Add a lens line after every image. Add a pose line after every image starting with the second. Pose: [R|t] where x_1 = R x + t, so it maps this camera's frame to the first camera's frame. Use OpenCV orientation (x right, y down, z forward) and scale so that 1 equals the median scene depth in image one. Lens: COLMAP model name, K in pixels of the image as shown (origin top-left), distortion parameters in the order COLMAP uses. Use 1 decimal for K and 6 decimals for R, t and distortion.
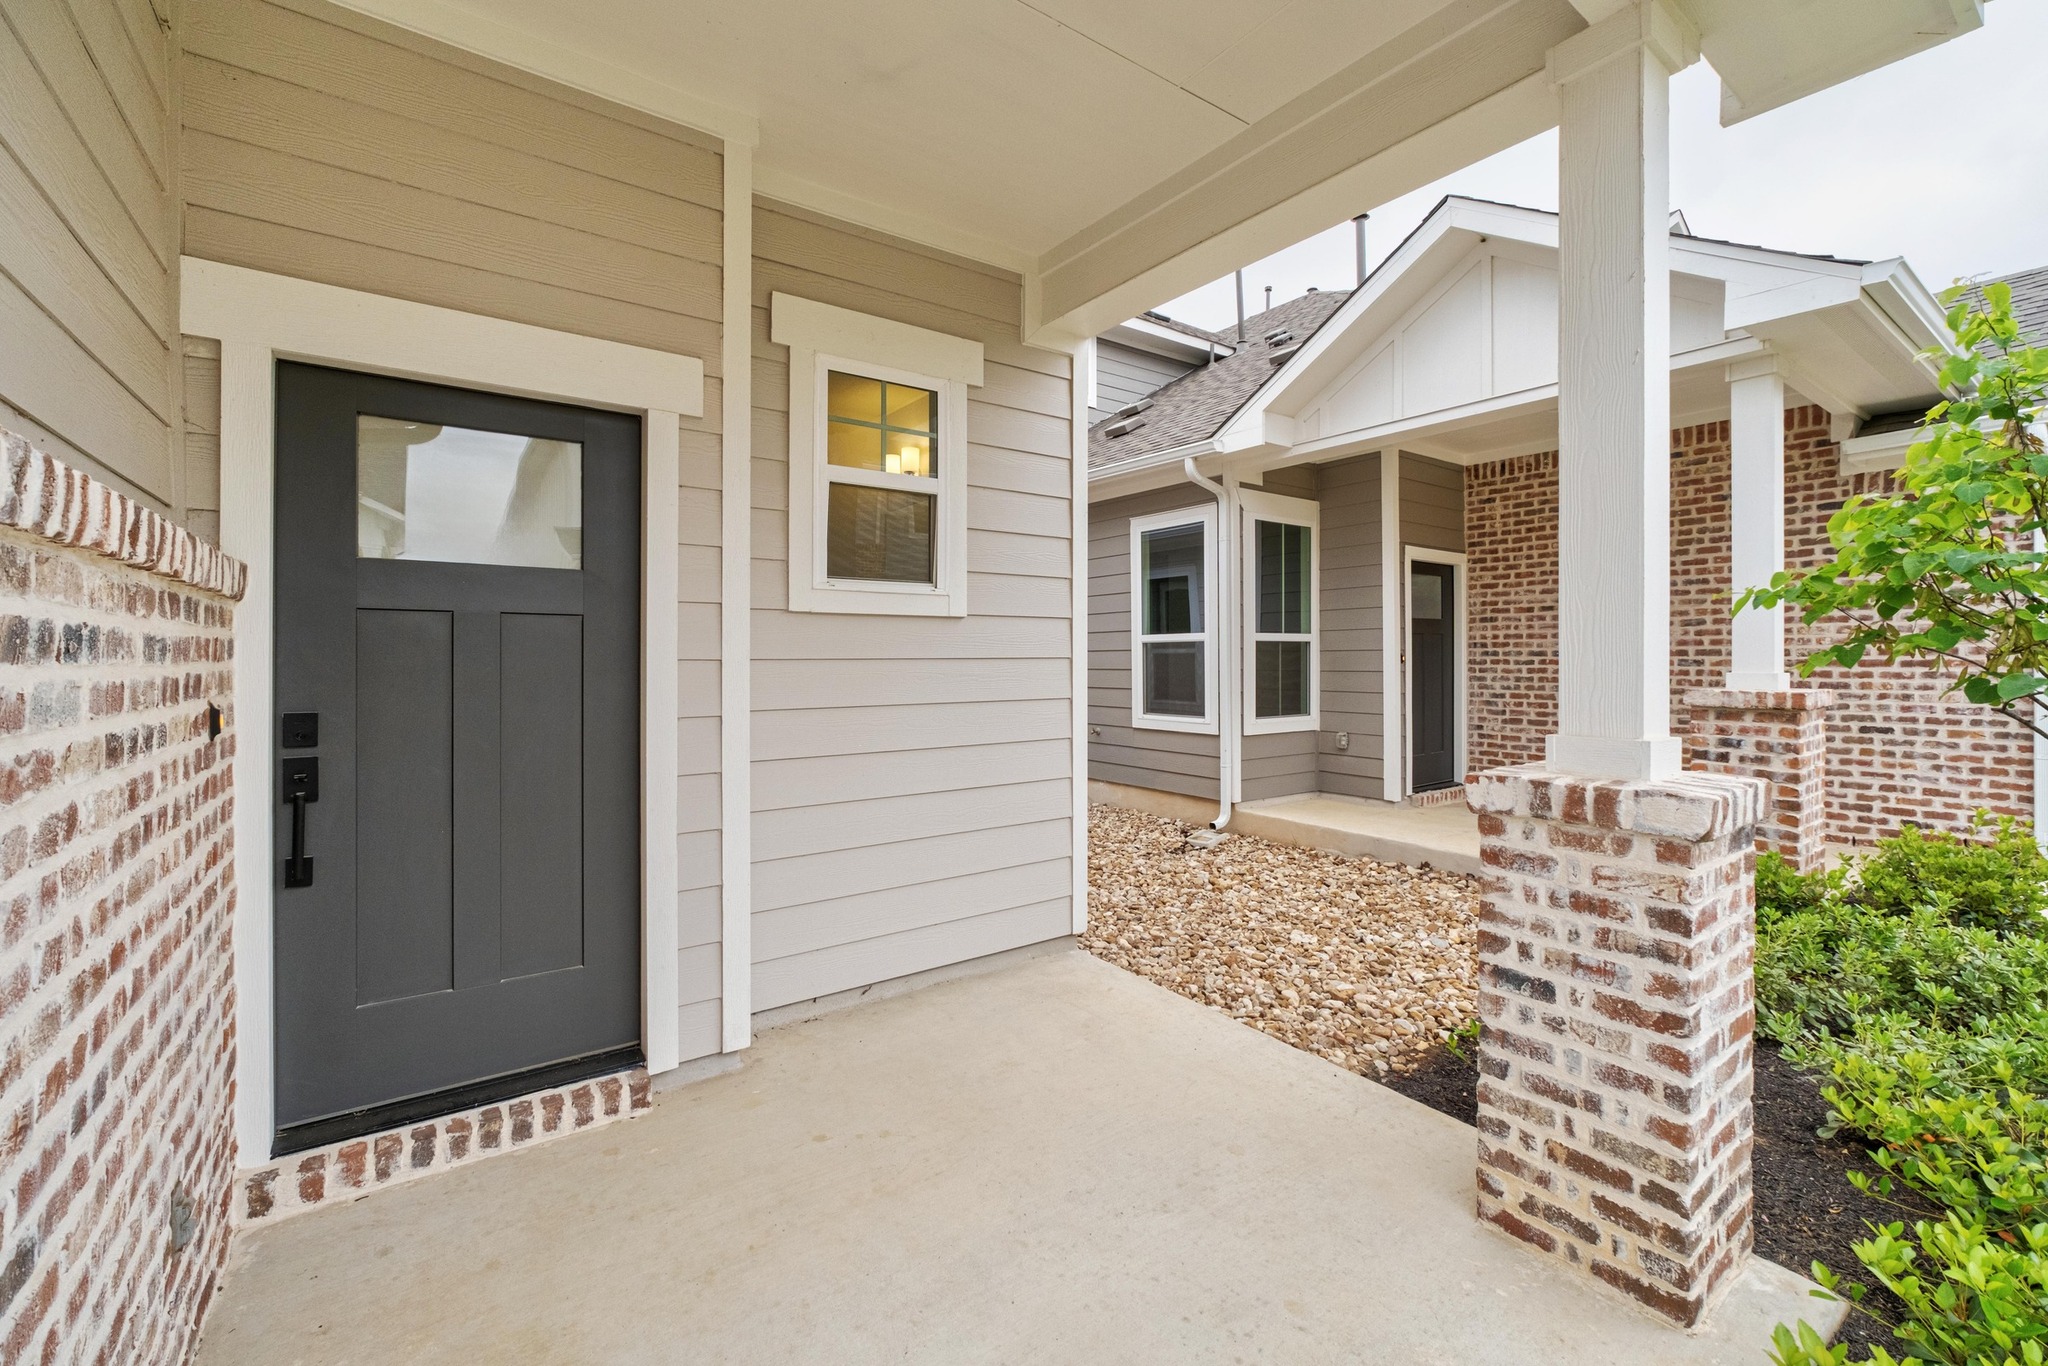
lens RADIAL K [[862.0, 0, 1027.9], [0, 862.0, 655.0], [0, 0, 1]] dist [-0.009592, 0.005909]
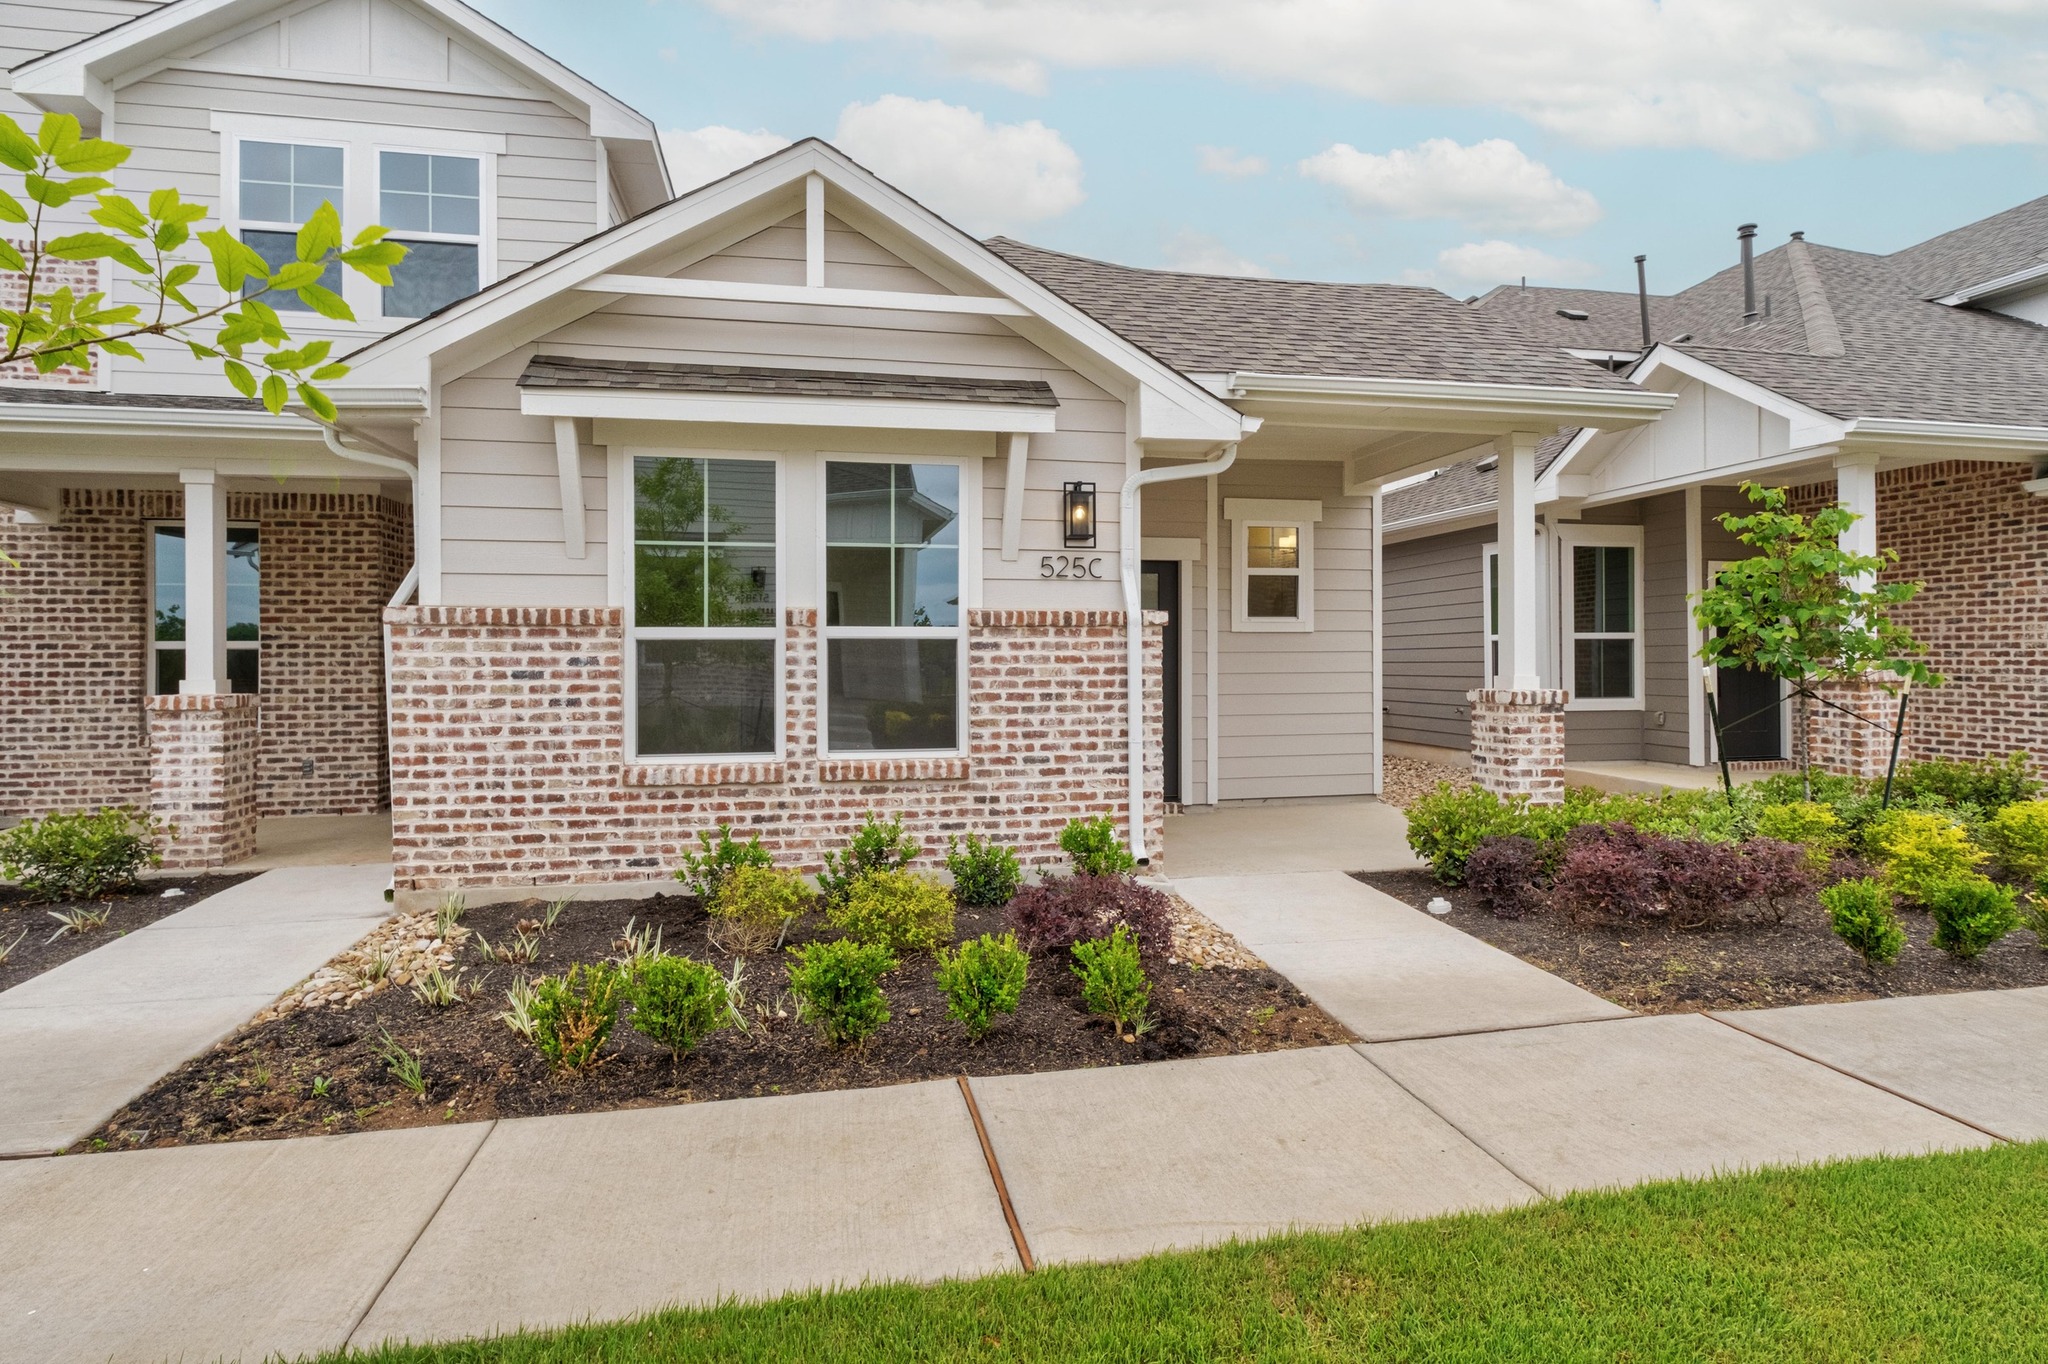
lens RADIAL K [[1102.1, 0, 1031.0], [0, 1102.1, 665.5], [0, 0, 1]] dist [-0.002138, 0.000053]
pose [[0.910505, 0.000012, -0.413497, 0.232010], [0.004070, 0.999951, 0.008992, 0.005856], [0.413477, -0.009871, 0.910461, -0.975320]]
